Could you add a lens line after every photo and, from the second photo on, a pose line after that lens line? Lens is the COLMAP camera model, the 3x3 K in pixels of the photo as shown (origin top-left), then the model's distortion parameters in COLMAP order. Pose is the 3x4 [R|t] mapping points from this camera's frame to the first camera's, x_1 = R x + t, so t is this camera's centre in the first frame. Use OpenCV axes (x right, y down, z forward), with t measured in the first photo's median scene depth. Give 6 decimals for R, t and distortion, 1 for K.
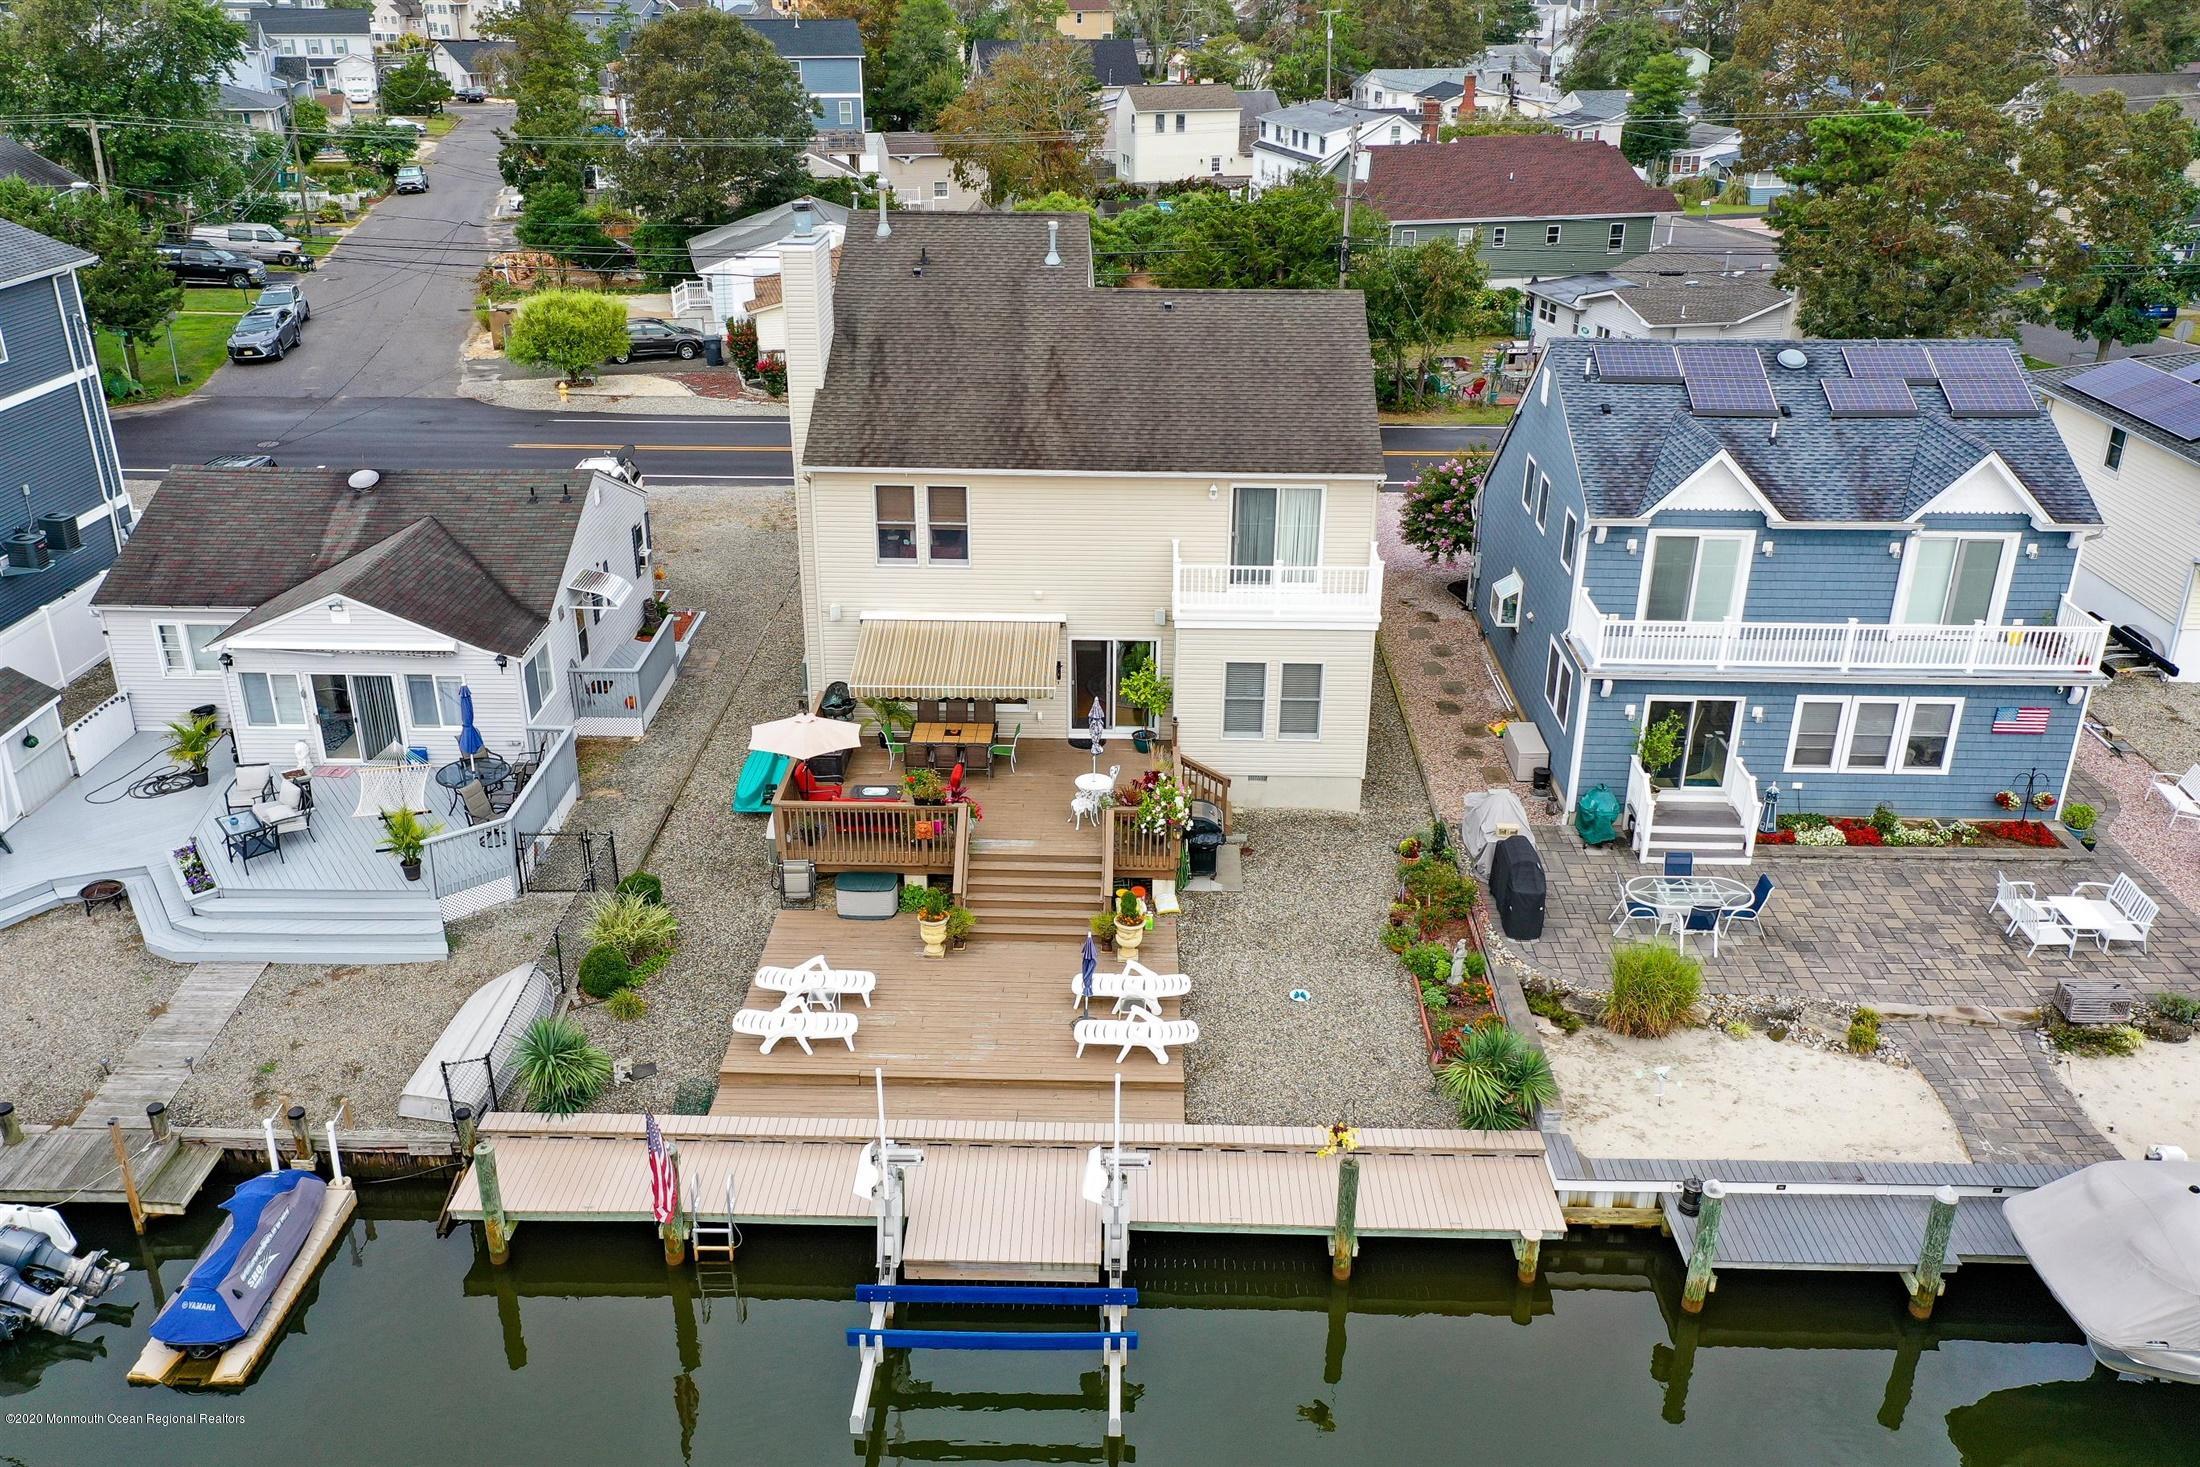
lens RADIAL K [[1748.3, 0, 1097.2], [0, 1748.3, 729.7], [0, 0, 1]] dist [0.019405, -0.002477]
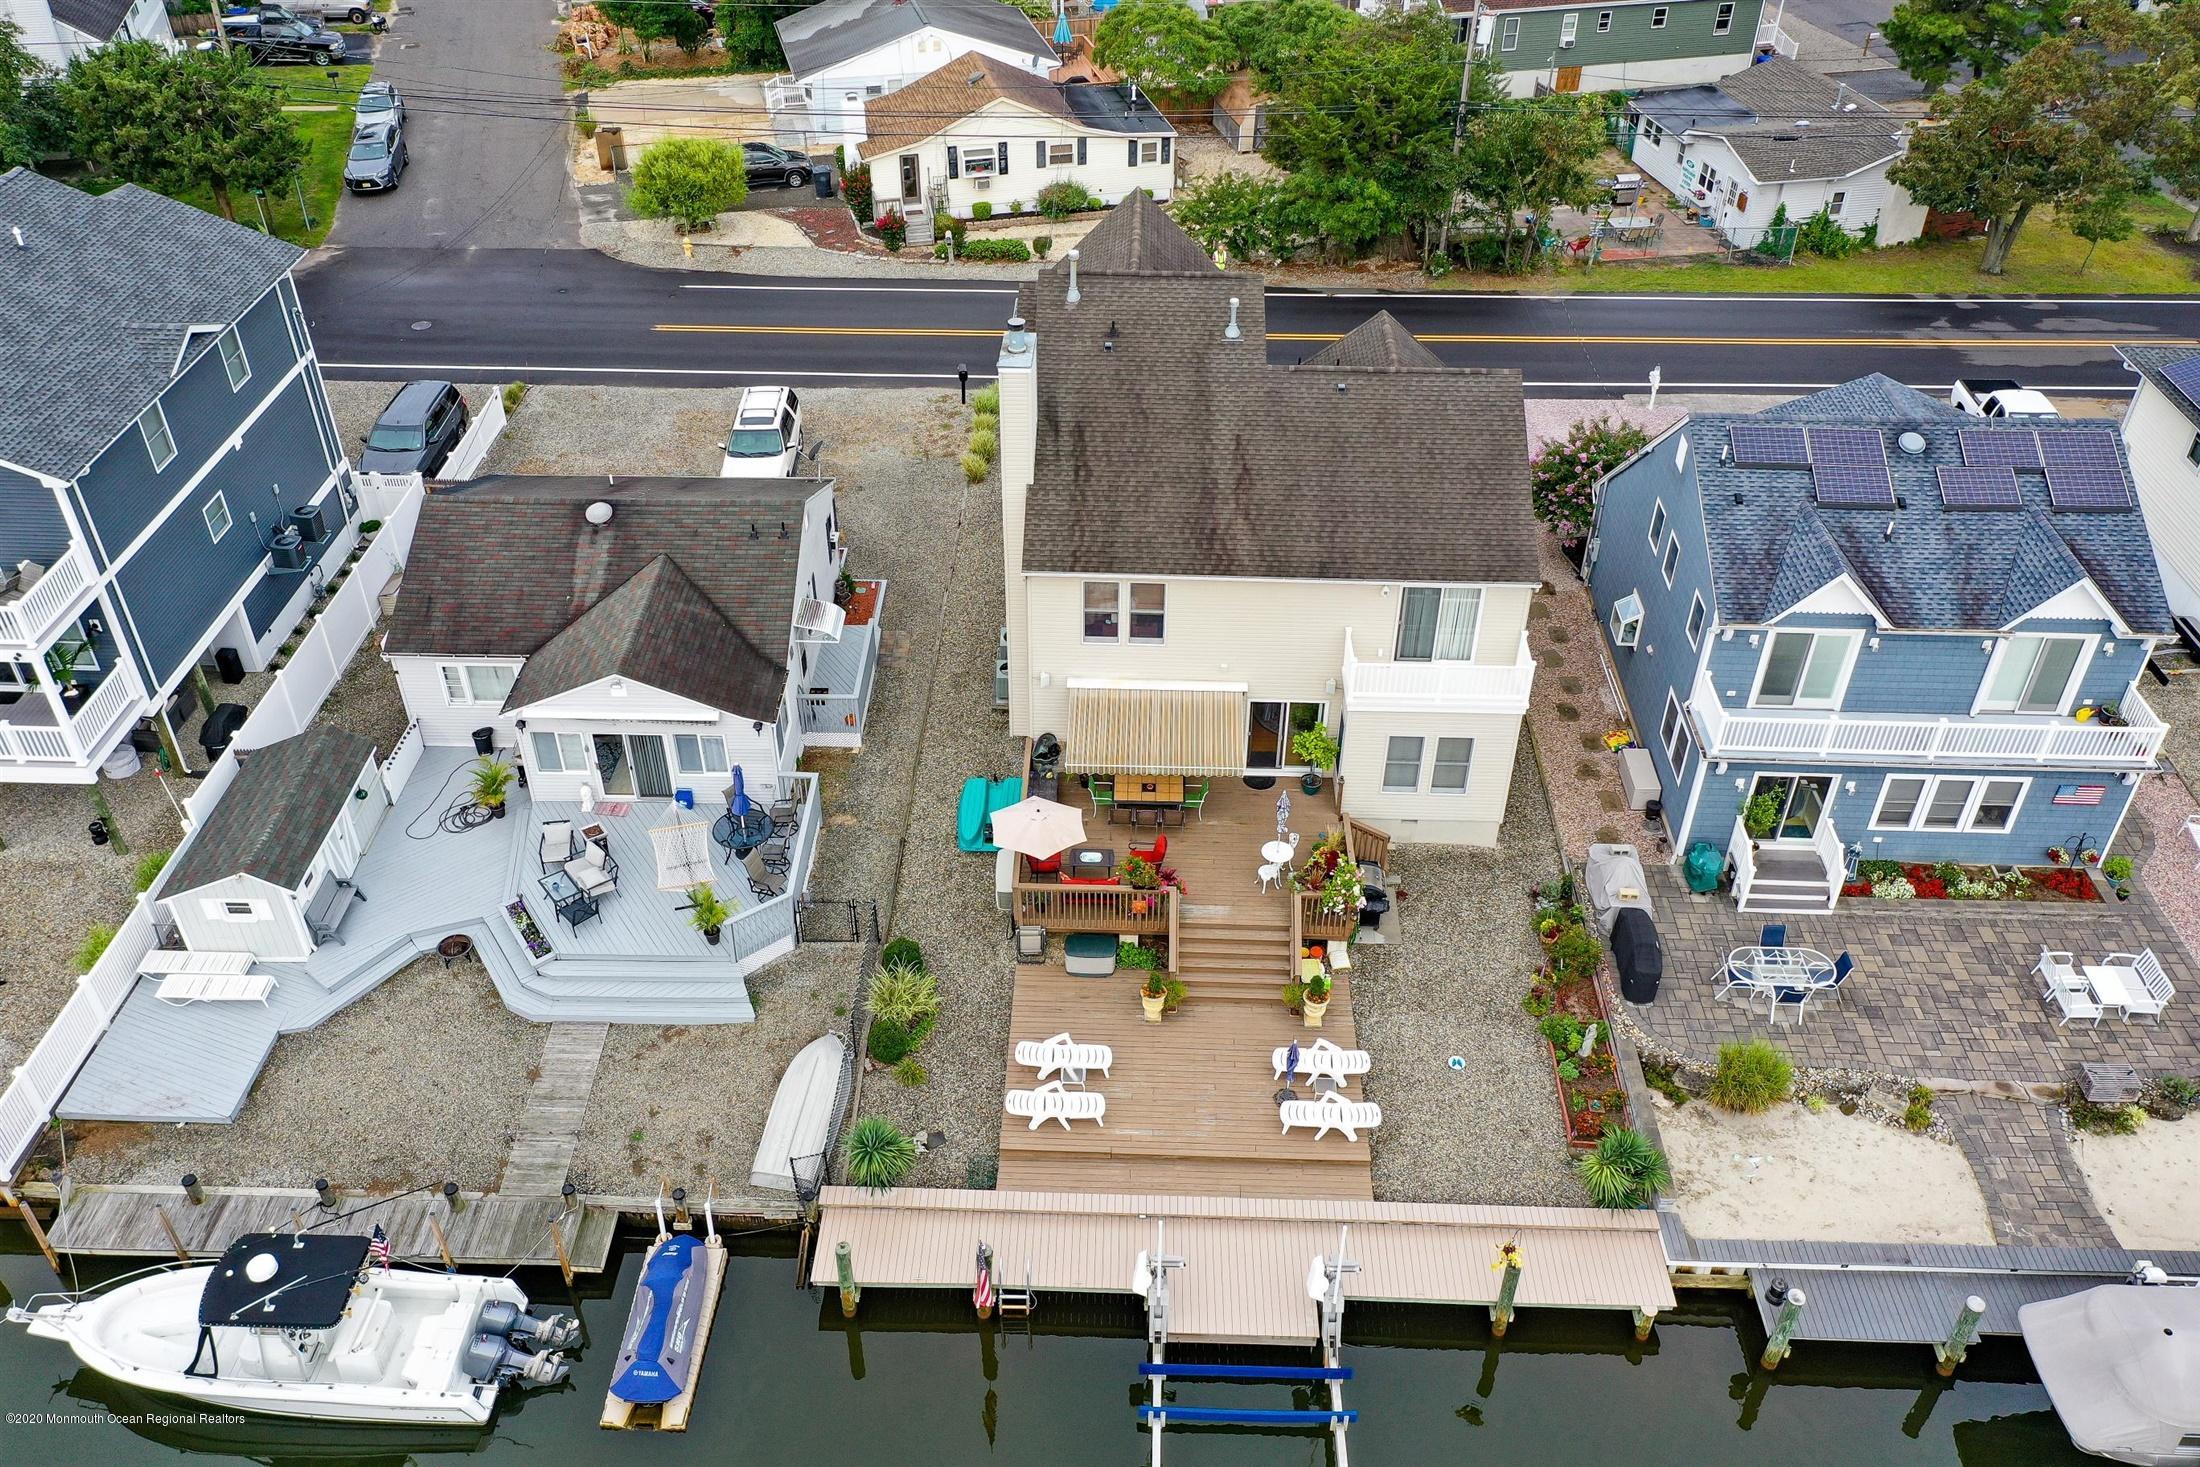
lens RADIAL K [[1748.3, 0, 1097.5], [0, 1748.3, 730.2], [0, 0, 1]] dist [0.019405, -0.002477]
pose [[0.999955, 0.004492, -0.008374, -0.110546], [-0.002420, 0.972539, 0.232728, -0.314903], [0.009189, -0.232697, 0.972506, -0.121062]]
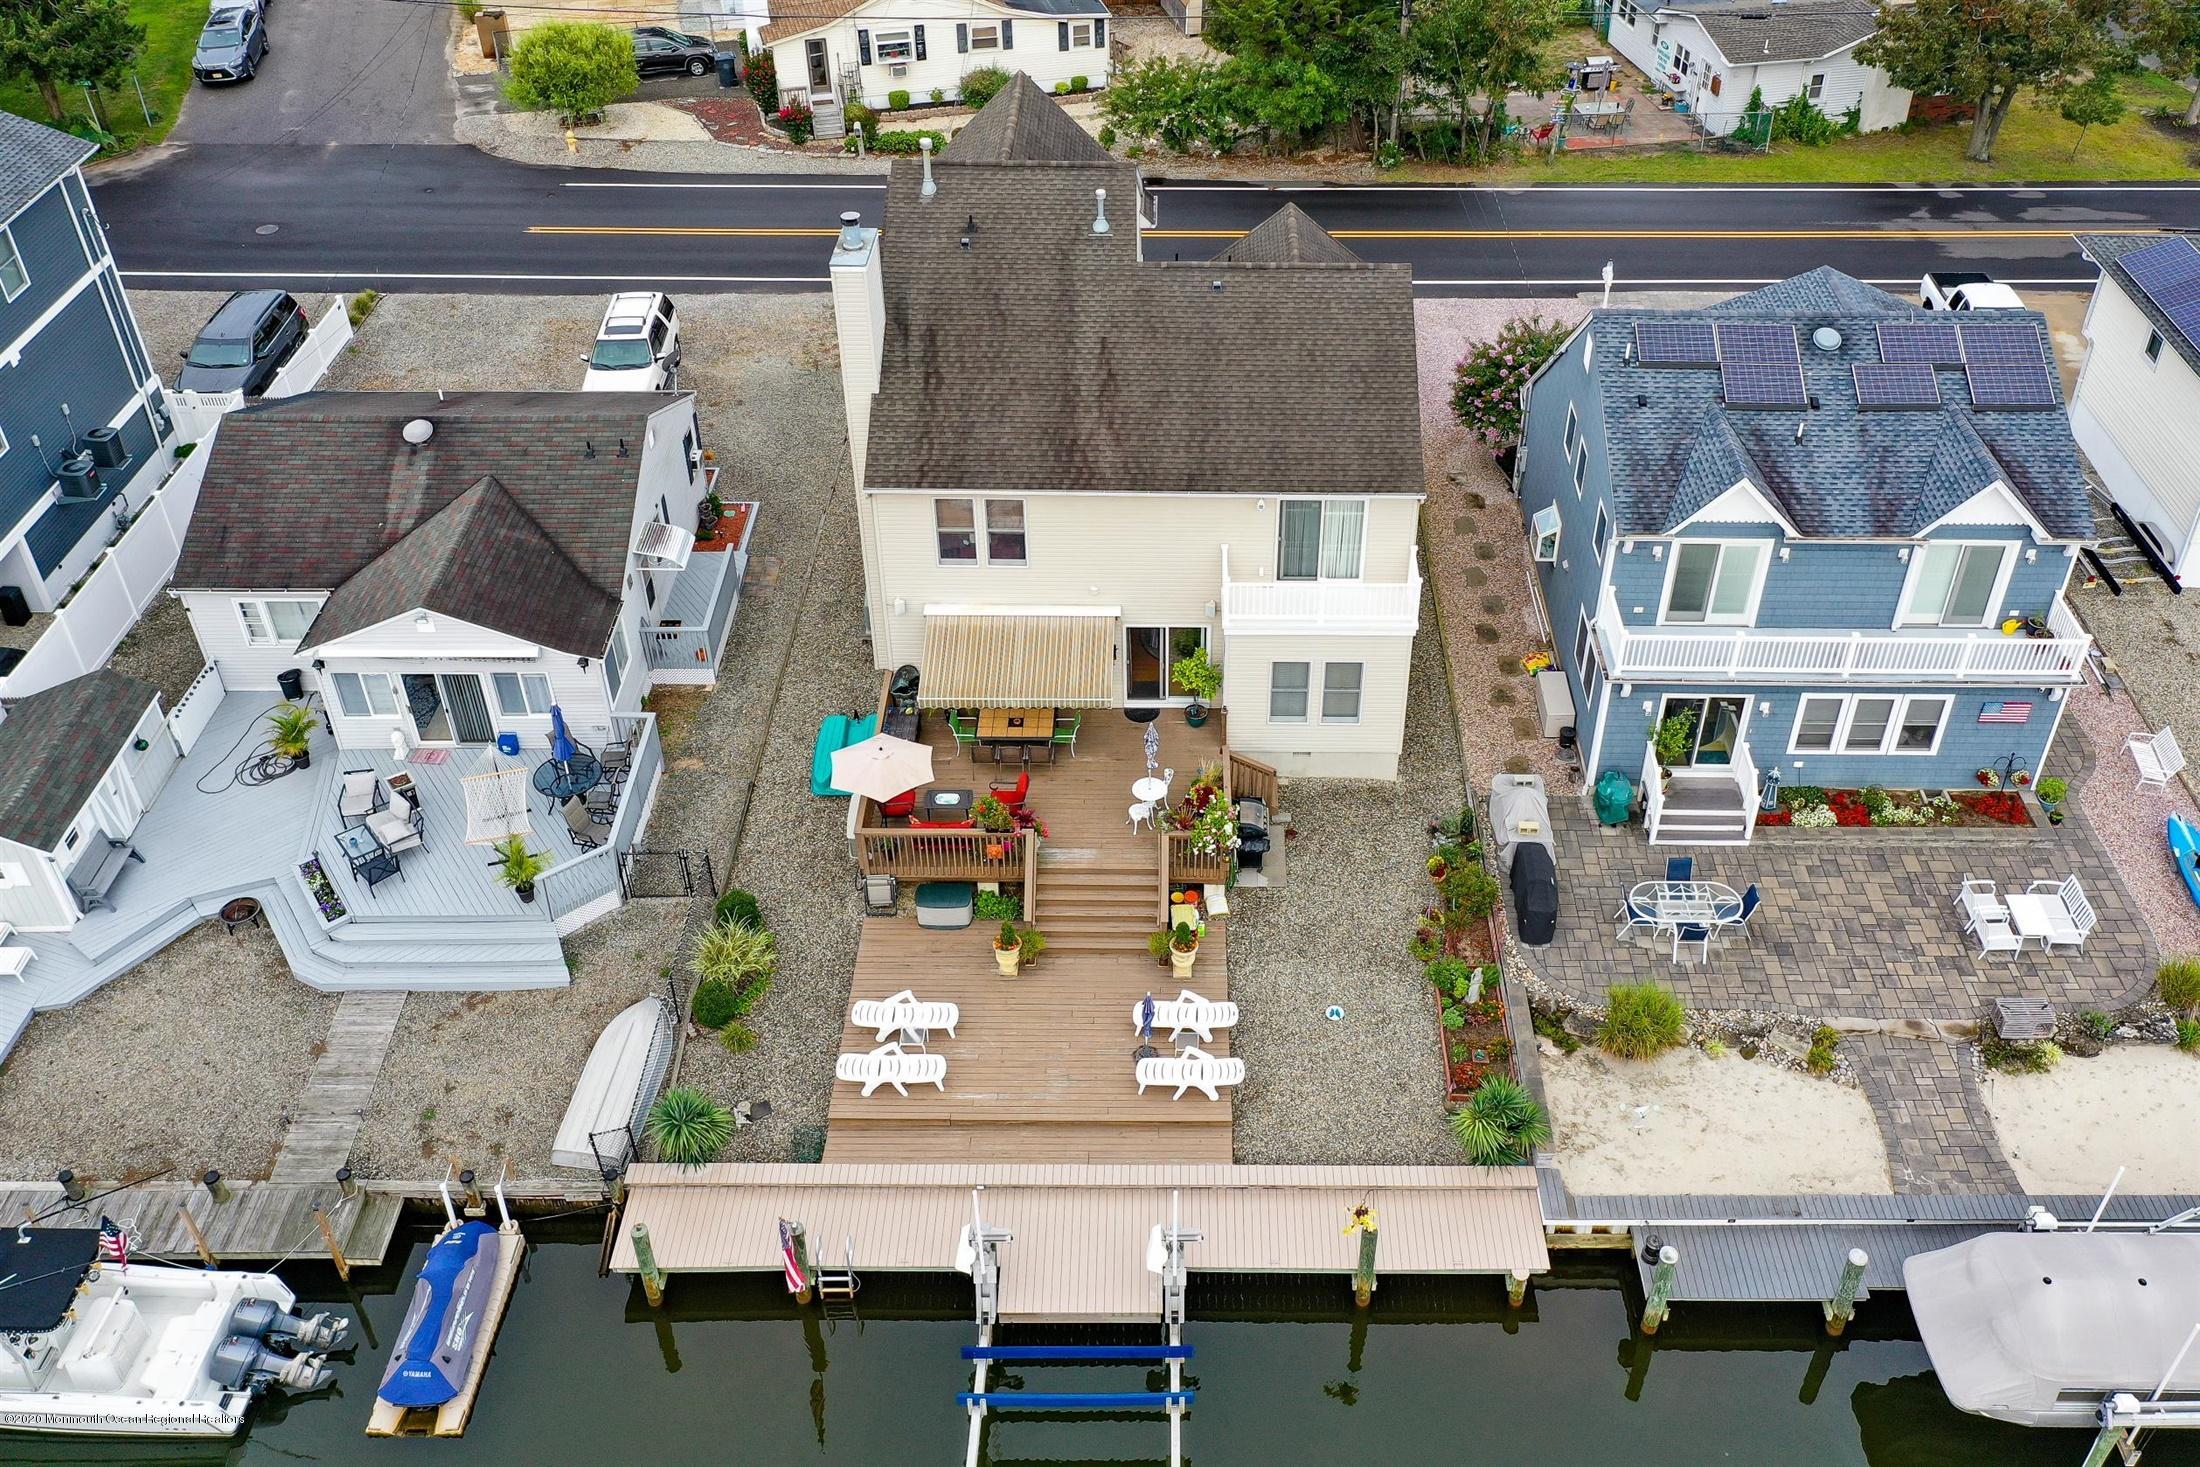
lens RADIAL K [[1901.7, 0, 1191.2], [0, 1901.7, 664.5], [0, 0, 1]] dist [0.019614, 0.000256]
pose [[0.999661, -0.011782, 0.023225, -0.002418], [0.006109, 0.973017, 0.230653, -0.308859], [-0.025316, -0.230433, 0.972759, -0.124389]]
